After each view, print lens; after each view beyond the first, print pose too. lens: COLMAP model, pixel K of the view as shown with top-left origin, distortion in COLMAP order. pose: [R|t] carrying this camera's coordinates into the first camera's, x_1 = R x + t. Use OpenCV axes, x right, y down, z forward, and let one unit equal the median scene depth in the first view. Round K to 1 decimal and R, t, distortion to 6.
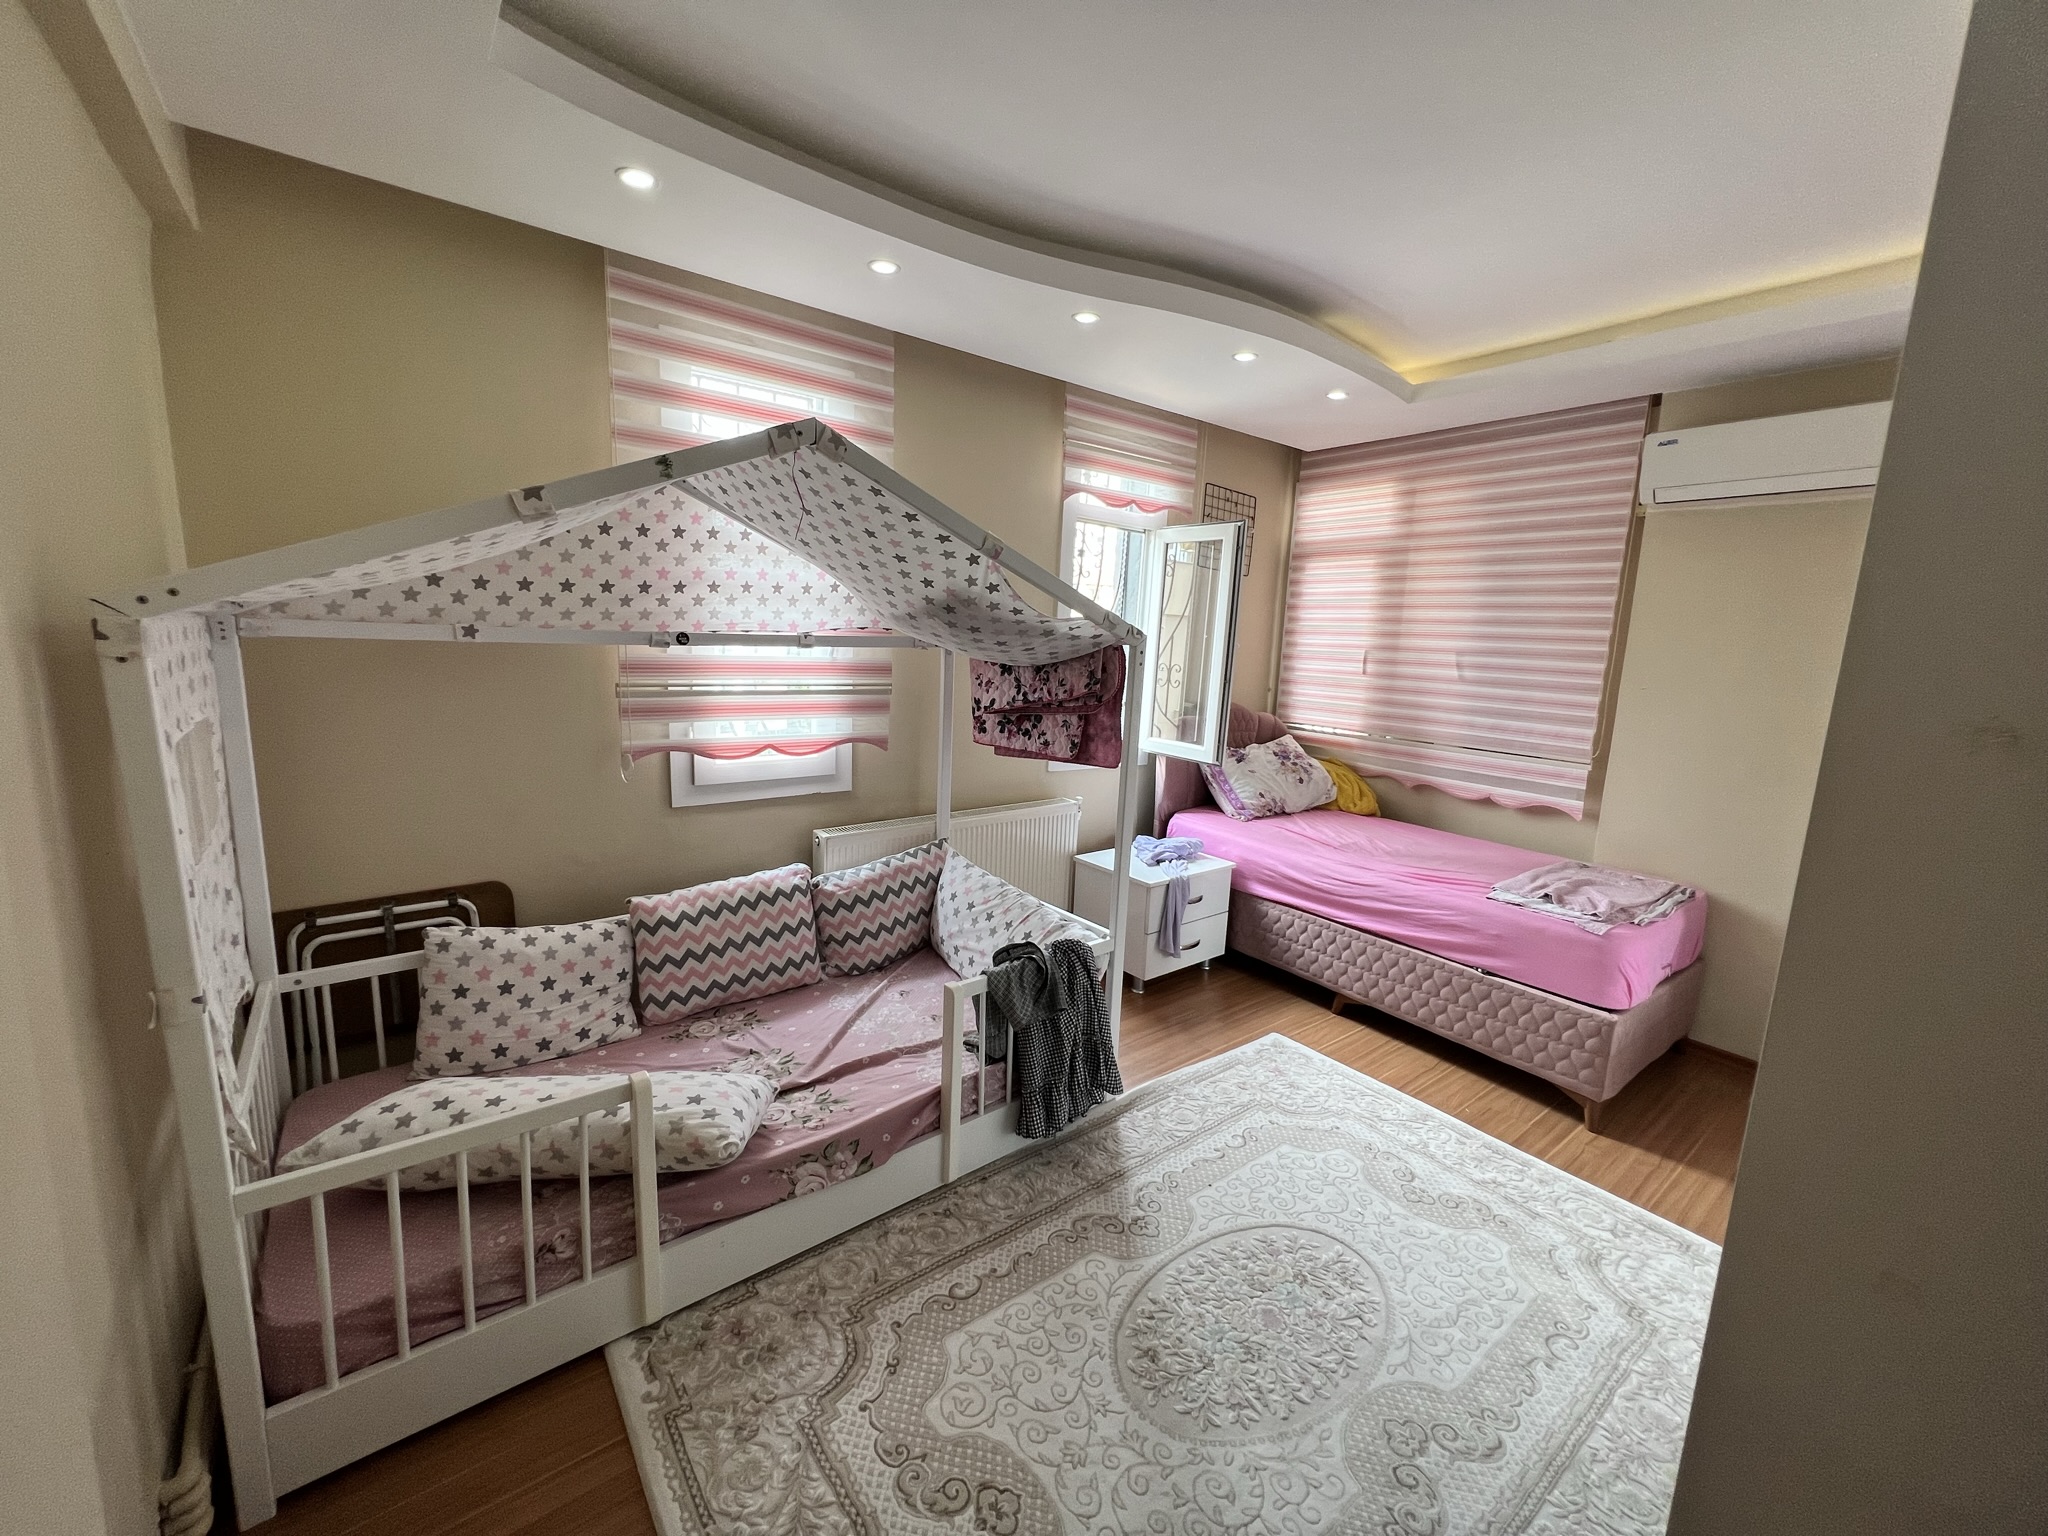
lens RADIAL K [[817.8, 0, 1022.8], [0, 817.8, 763.6], [0, 0, 1]] dist [-0.000464, 0.000750]
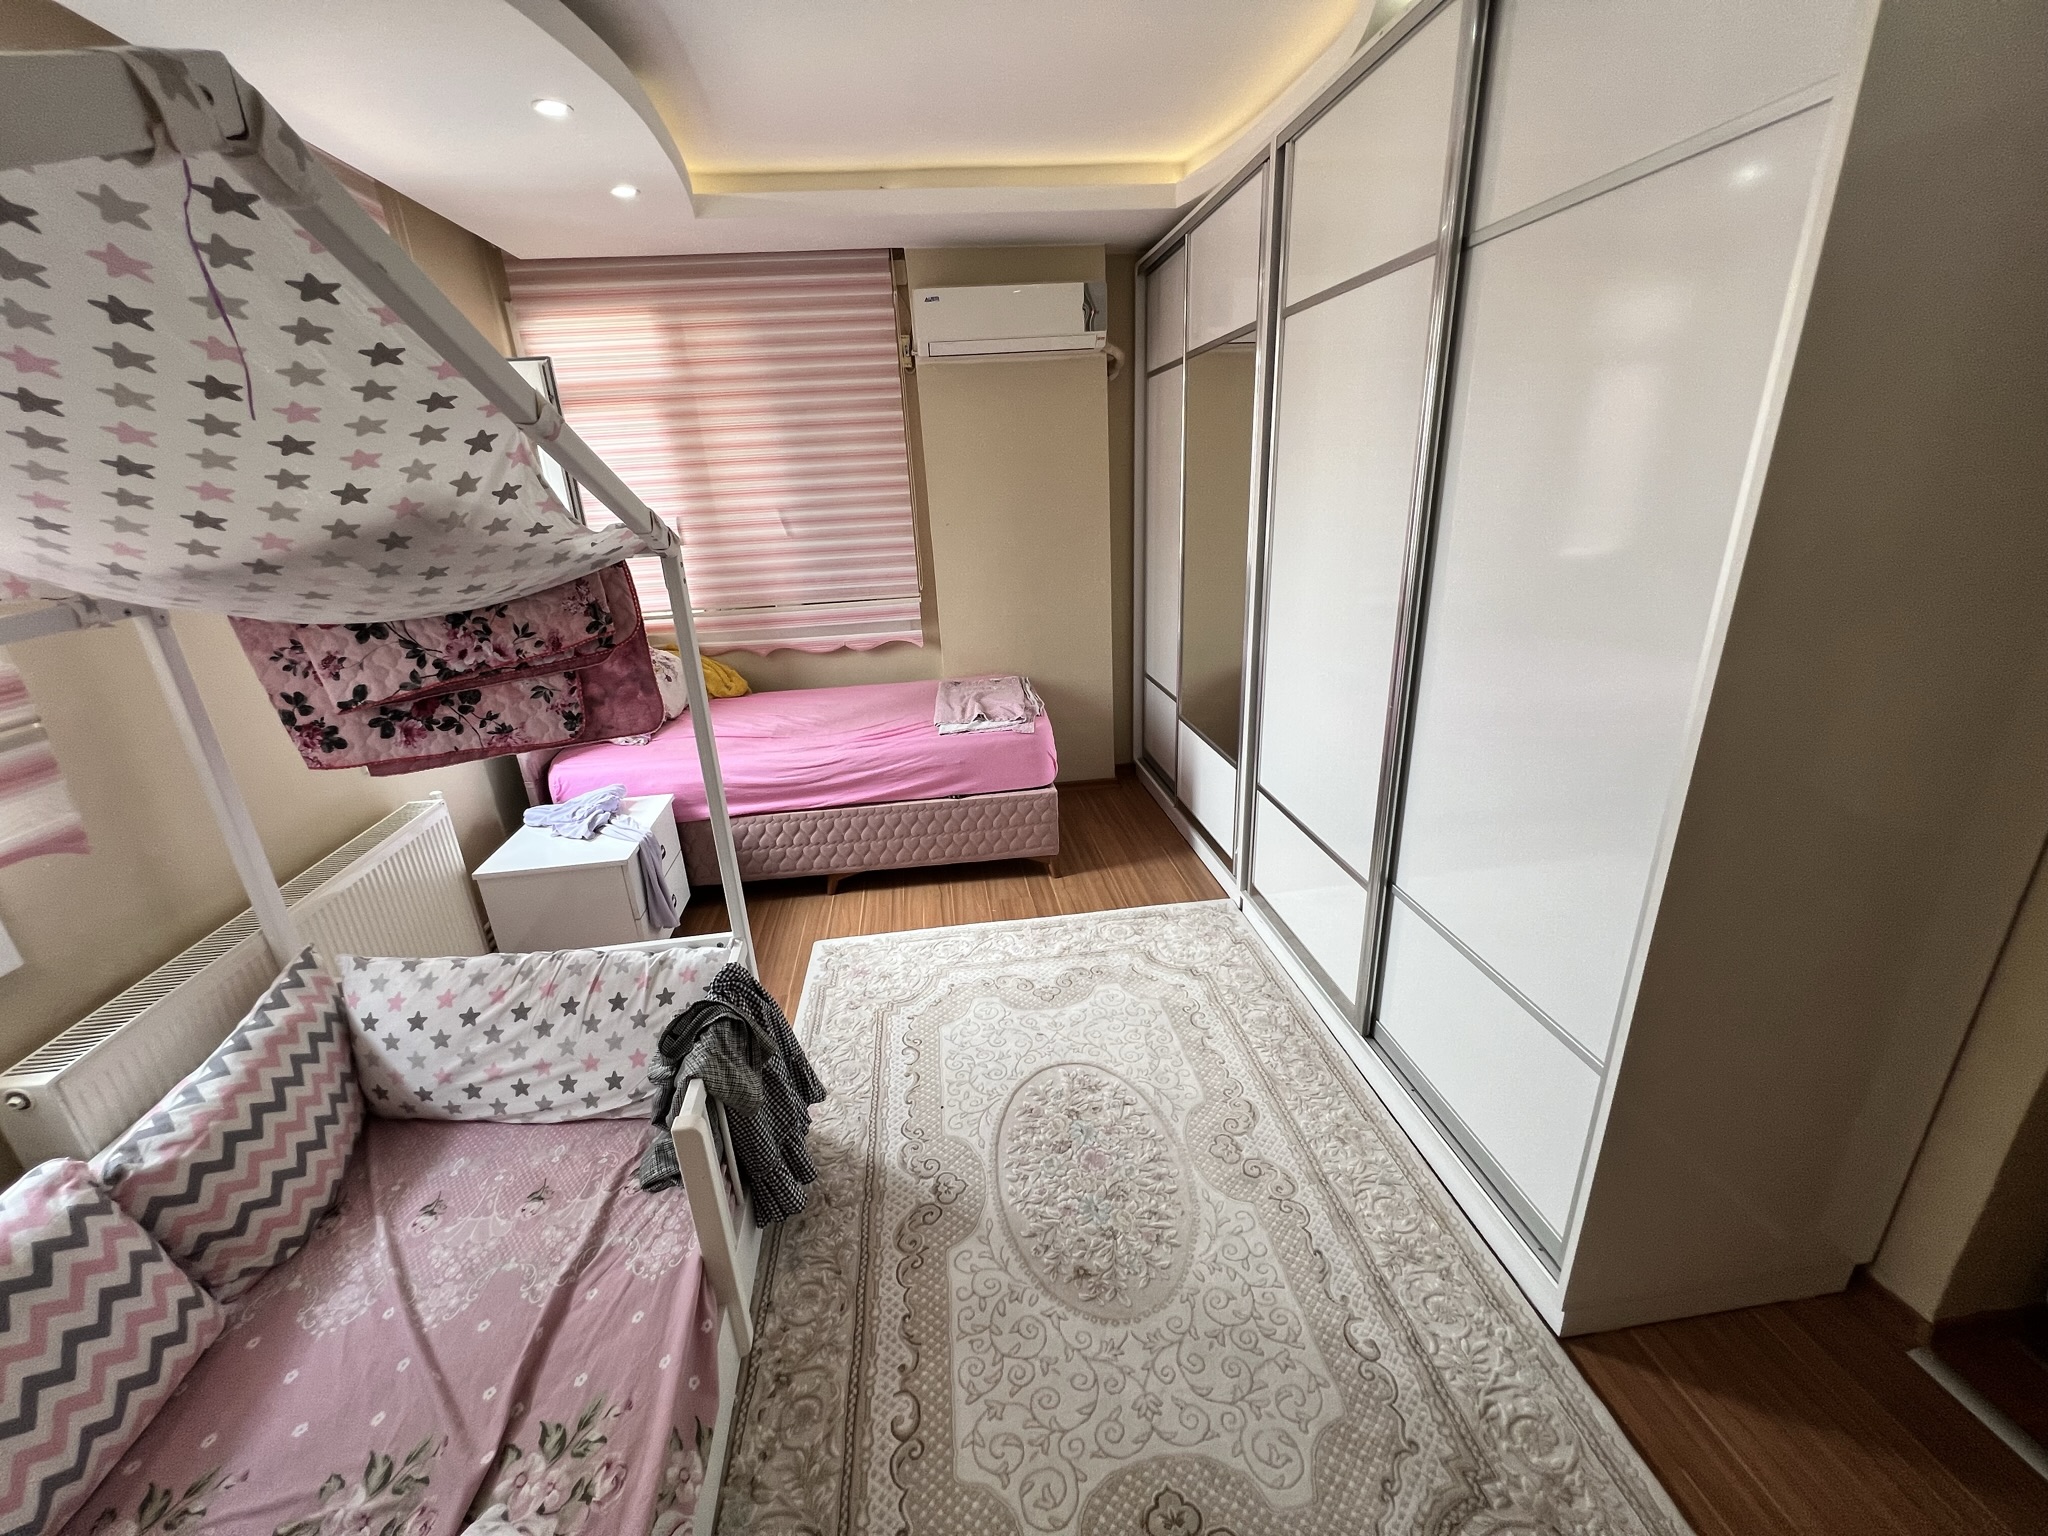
lens RADIAL K [[817.8, 0, 1022.8], [0, 817.8, 763.6], [0, 0, 1]] dist [-0.000464, 0.000750]
pose [[0.510197, -0.353449, 0.784075, -0.266484], [0.207660, 0.935306, 0.286498, -0.096097], [-0.834612, 0.016651, 0.550587, 0.301737]]
